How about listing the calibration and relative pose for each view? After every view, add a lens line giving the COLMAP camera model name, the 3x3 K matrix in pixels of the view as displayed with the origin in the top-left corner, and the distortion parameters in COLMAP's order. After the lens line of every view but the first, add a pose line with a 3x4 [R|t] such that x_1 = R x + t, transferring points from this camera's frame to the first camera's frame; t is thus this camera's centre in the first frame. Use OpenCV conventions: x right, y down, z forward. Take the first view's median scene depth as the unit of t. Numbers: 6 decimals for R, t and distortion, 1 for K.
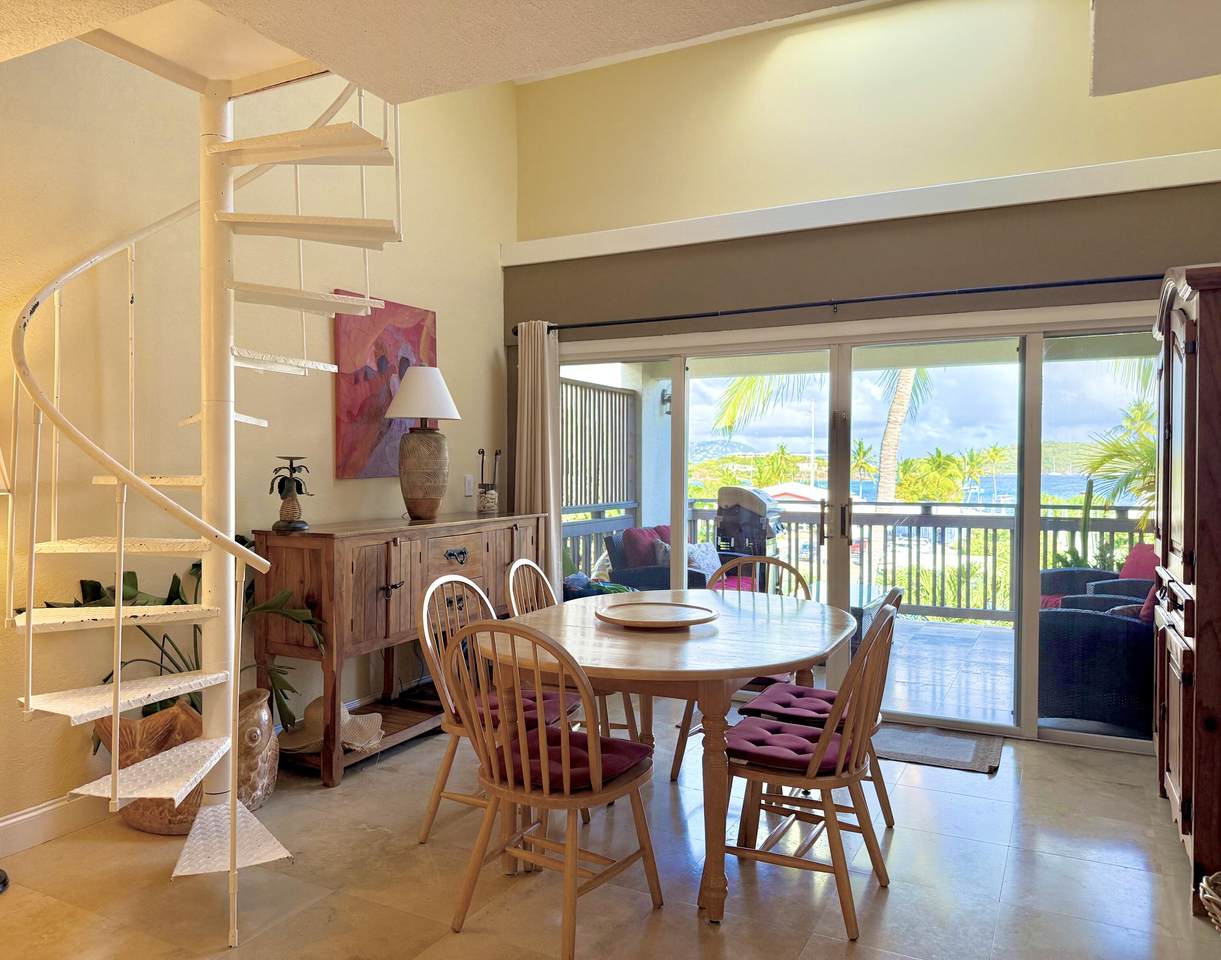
lens RADIAL K [[879.7, 0, 610.5], [0, 879.7, 480.0], [0, 0, 1]] dist [0.098109, -0.149853]
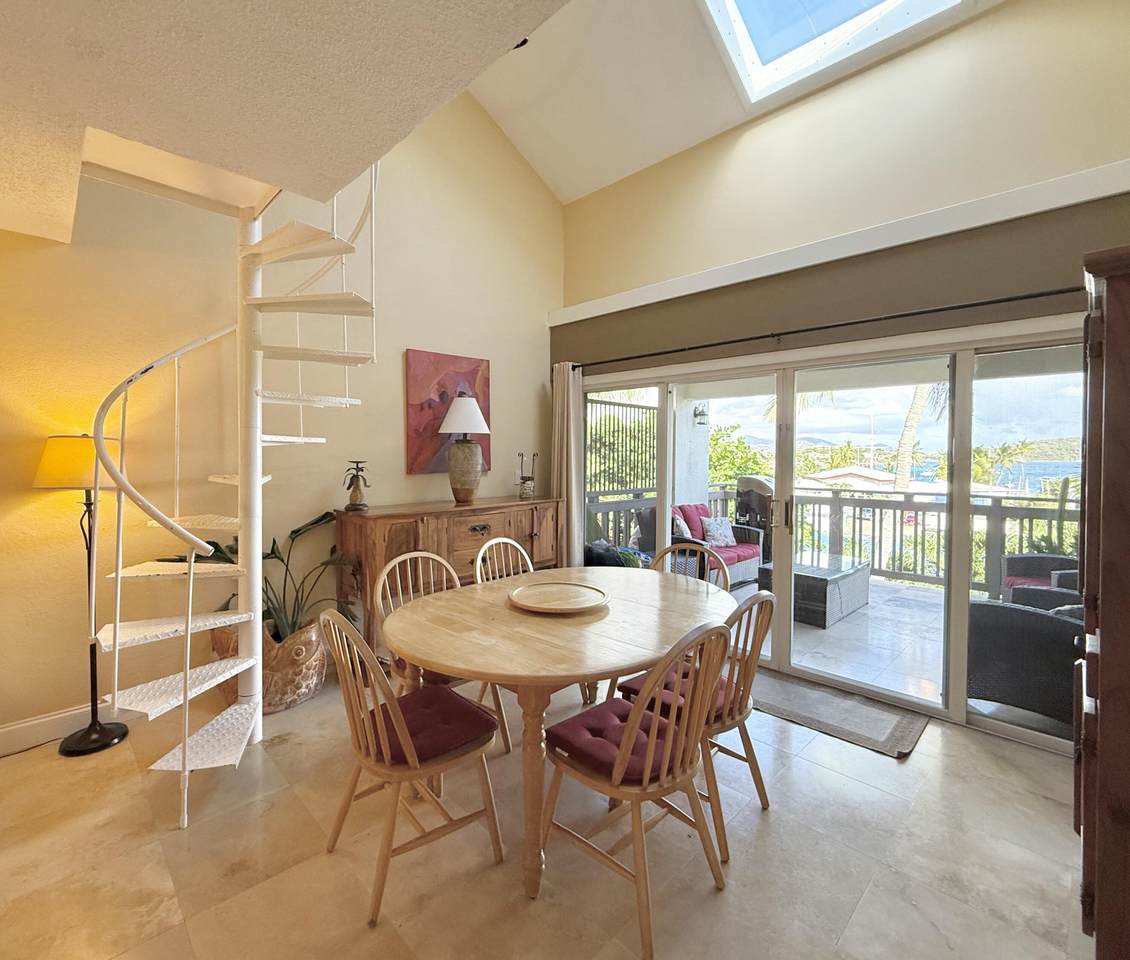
lens RADIAL K [[517.9, 0, 561.7], [0, 517.9, 460.0], [0, 0, 1]] dist [0.001320, 0.000358]
pose [[0.946164, 0.008578, -0.323574, 0.213733], [-0.009170, 0.999958, -0.000305, -0.026280], [0.323558, 0.003256, 0.946203, 0.242084]]
